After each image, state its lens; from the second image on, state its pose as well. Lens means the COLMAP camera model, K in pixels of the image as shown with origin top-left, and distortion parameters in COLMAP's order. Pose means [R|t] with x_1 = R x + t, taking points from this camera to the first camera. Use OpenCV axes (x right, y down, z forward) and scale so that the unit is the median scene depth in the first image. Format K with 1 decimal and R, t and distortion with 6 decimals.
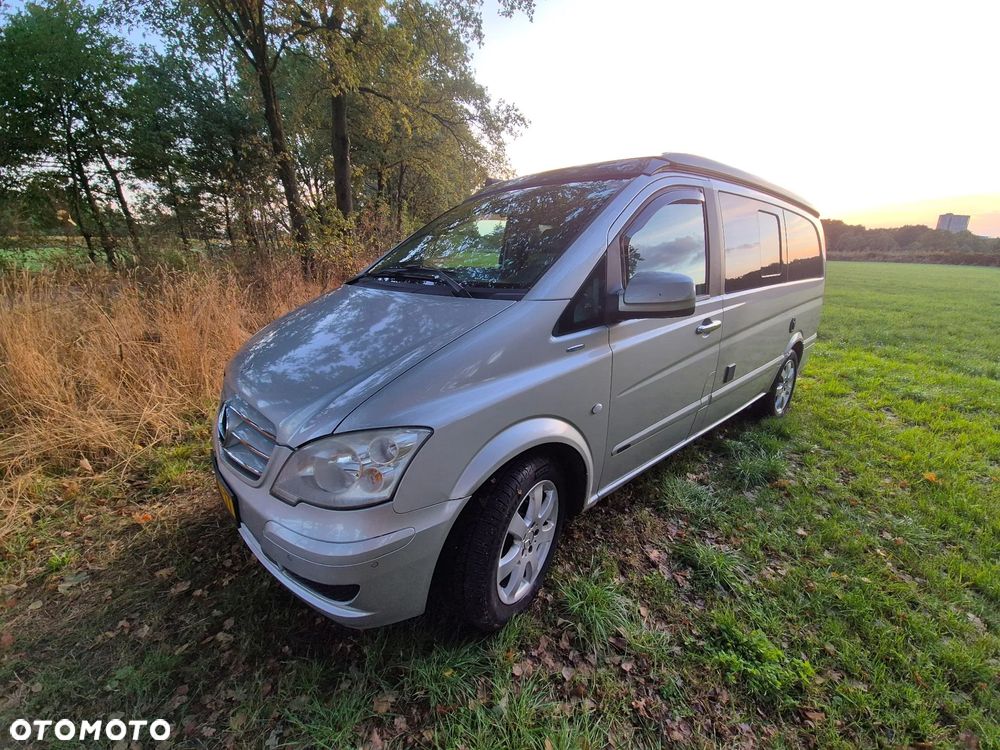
lens RADIAL K [[414.3, 0, 505.8], [0, 414.3, 380.8], [0, 0, 1]] dist [-0.001182, -0.000173]
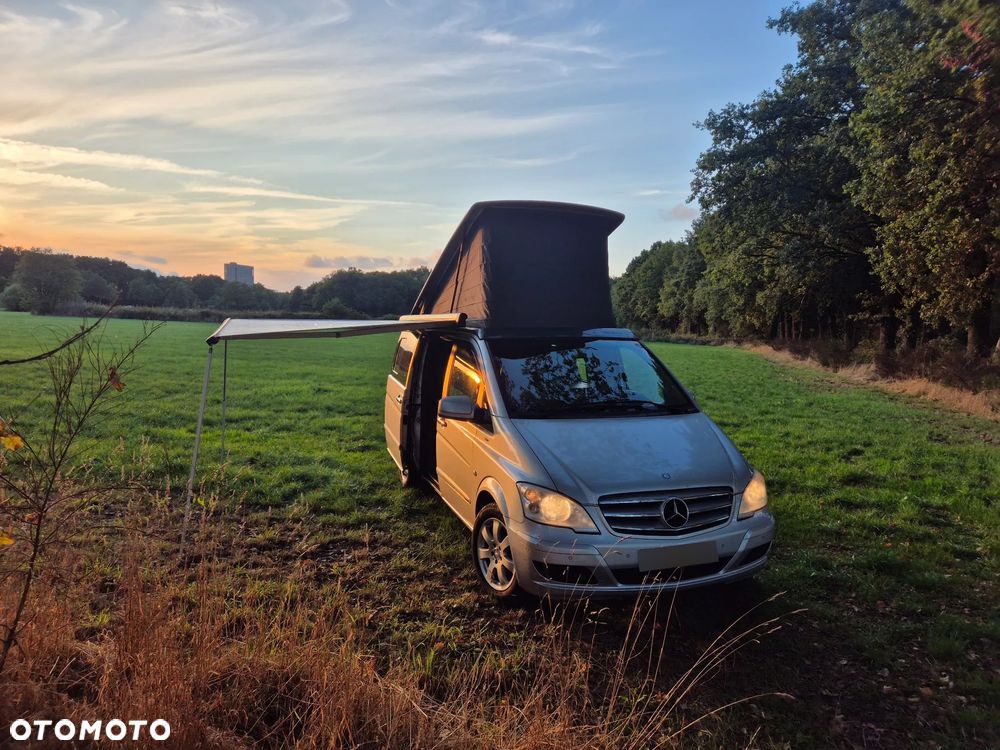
lens RADIAL K [[706.2, 0, 511.6], [0, 706.2, 372.2], [0, 0, 1]] dist [0.055183, -0.053738]
pose [[0.348380, -0.071342, 0.934635, -2.122413], [0.249573, 0.968167, -0.019125, -0.324066], [-0.903518, 0.239922, 0.355095, 0.300142]]
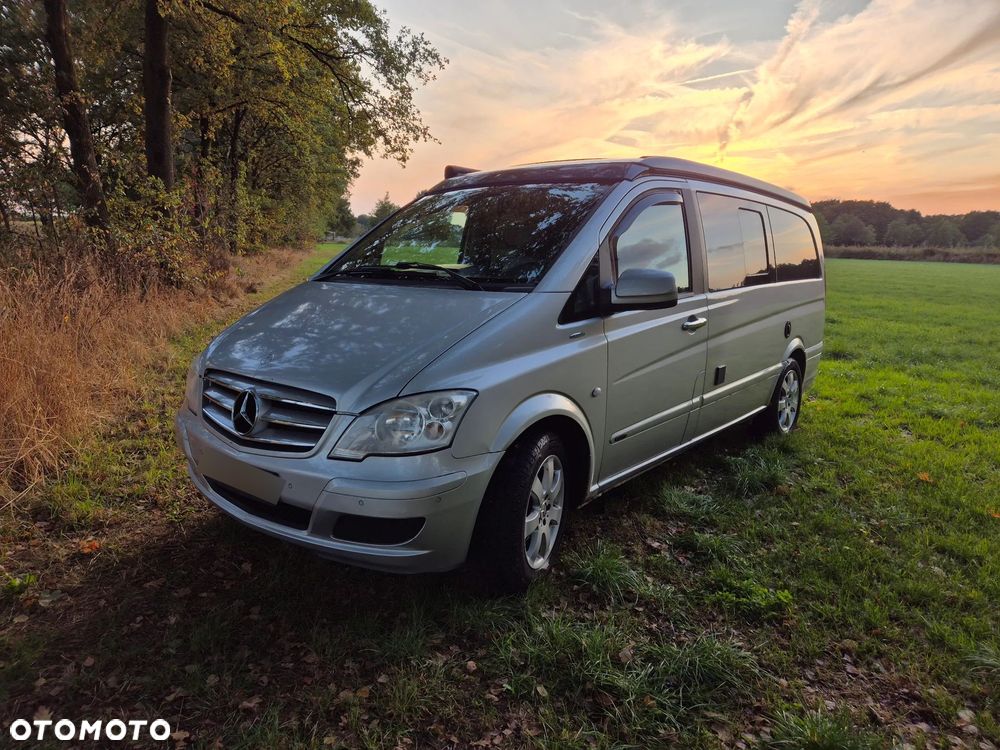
lens RADIAL K [[697.2, 0, 498.6], [0, 697.2, 385.2], [0, 0, 1]] dist [0.060290, -0.071405]
pose [[0.988539, -0.020993, 0.149498, -0.203244], [0.036275, 0.994302, -0.100240, 0.146980], [-0.146542, 0.104514, 0.983668, -0.503348]]
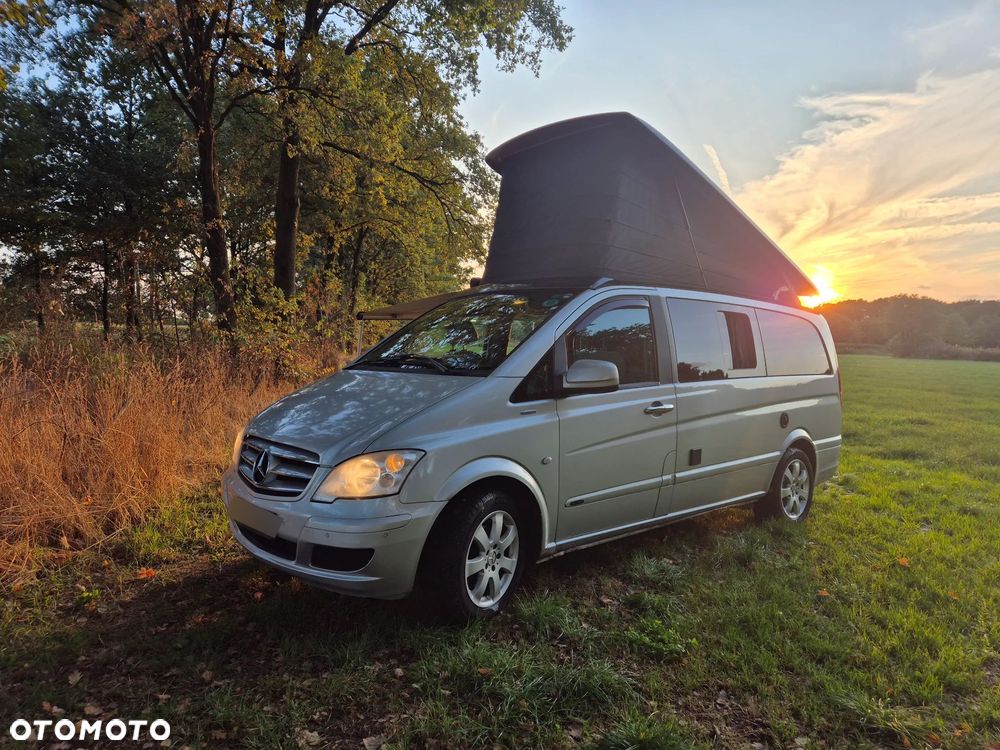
lens RADIAL K [[706.2, 0, 511.6], [0, 706.2, 372.2], [0, 0, 1]] dist [0.055183, -0.053738]
pose [[0.999947, 0.010216, -0.001011, 0.070293], [-0.010127, 0.965392, -0.260607, 0.248504], [-0.001686, 0.260603, 0.965445, -0.796738]]
